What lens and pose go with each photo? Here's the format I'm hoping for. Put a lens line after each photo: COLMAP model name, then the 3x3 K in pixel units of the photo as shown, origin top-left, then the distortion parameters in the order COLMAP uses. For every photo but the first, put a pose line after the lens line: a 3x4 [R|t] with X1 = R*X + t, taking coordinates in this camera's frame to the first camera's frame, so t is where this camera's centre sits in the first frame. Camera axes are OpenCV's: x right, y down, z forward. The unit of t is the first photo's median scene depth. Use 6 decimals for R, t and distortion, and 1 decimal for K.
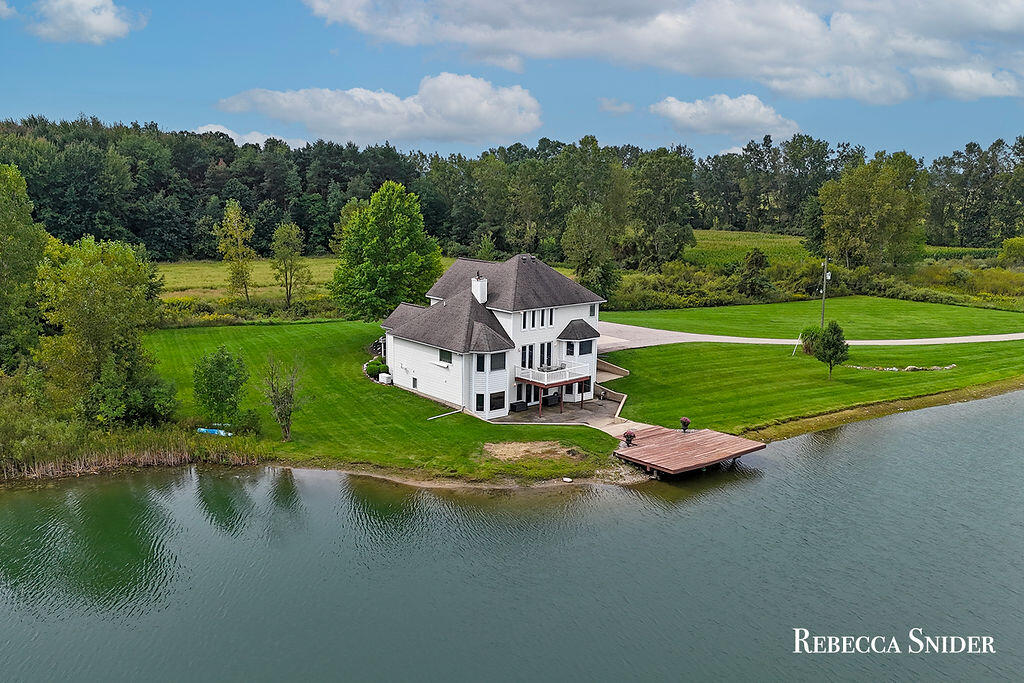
lens RADIAL K [[895.6, 0, 432.1], [0, 895.6, 324.1], [0, 0, 1]] dist [0.085322, -0.007410]
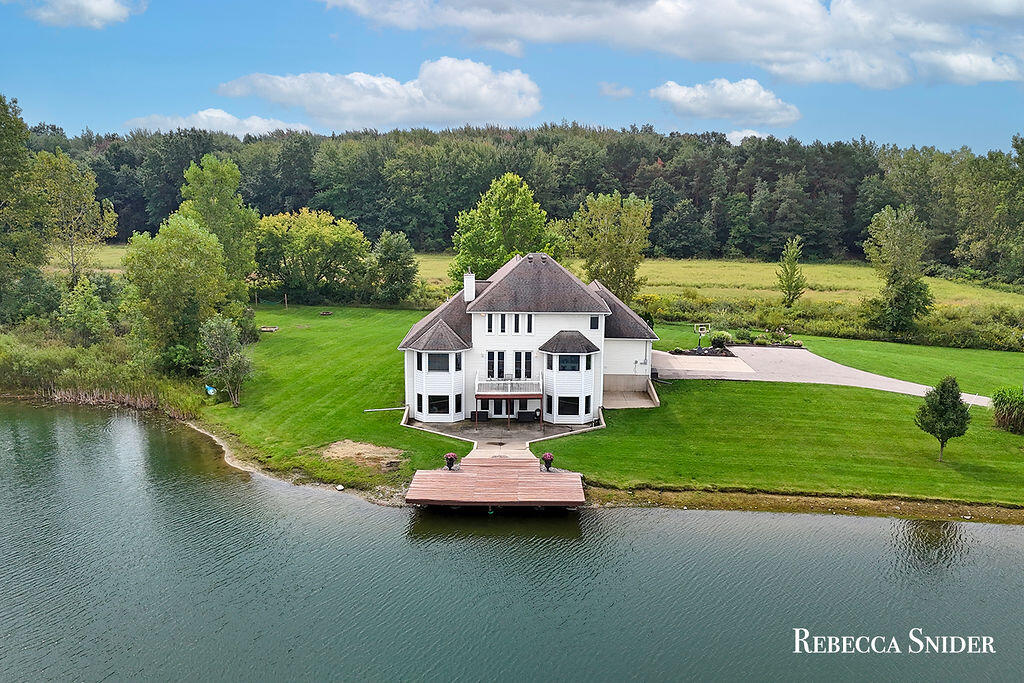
lens RADIAL K [[887.2, 0, 512.0], [0, 887.2, 341.5], [0, 0, 1]] dist [0.088008, -0.012836]
pose [[0.802564, 0.114214, -0.585531, 0.638364], [-0.105387, 0.993209, 0.049286, -0.031833], [0.587183, 0.022152, 0.809151, 0.279204]]
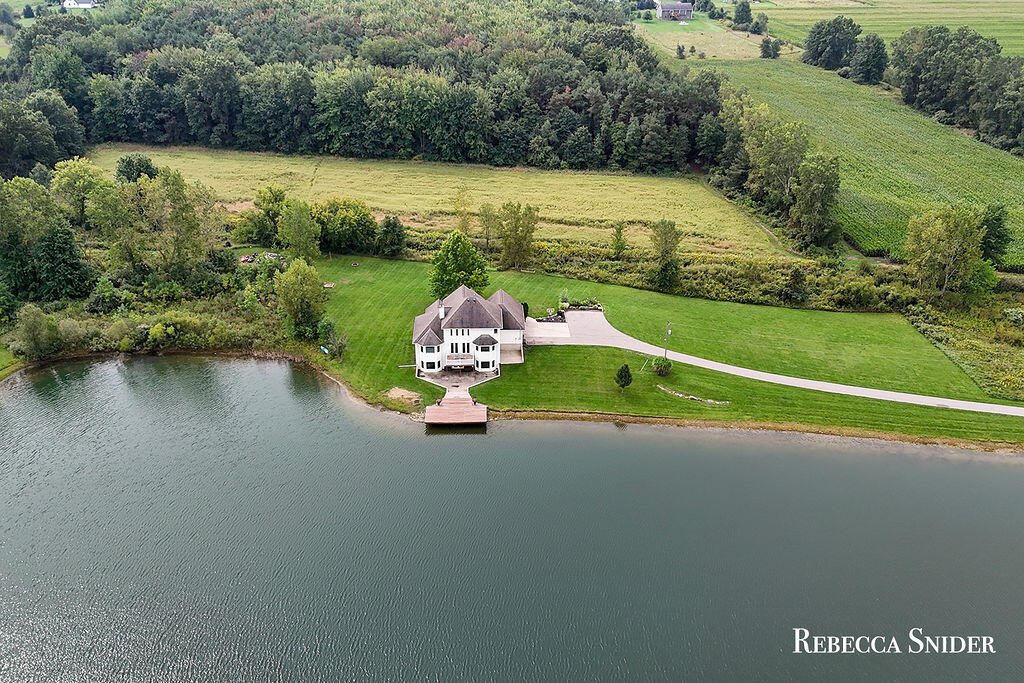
lens RADIAL K [[887.2, 0, 512.0], [0, 887.2, 341.5], [0, 0, 1]] dist [0.088008, -0.012836]
pose [[0.831147, 0.260910, -0.491041, 1.249071], [-0.100898, 0.939188, 0.328246, -0.682836], [0.546823, -0.223276, 0.806928, -0.628646]]
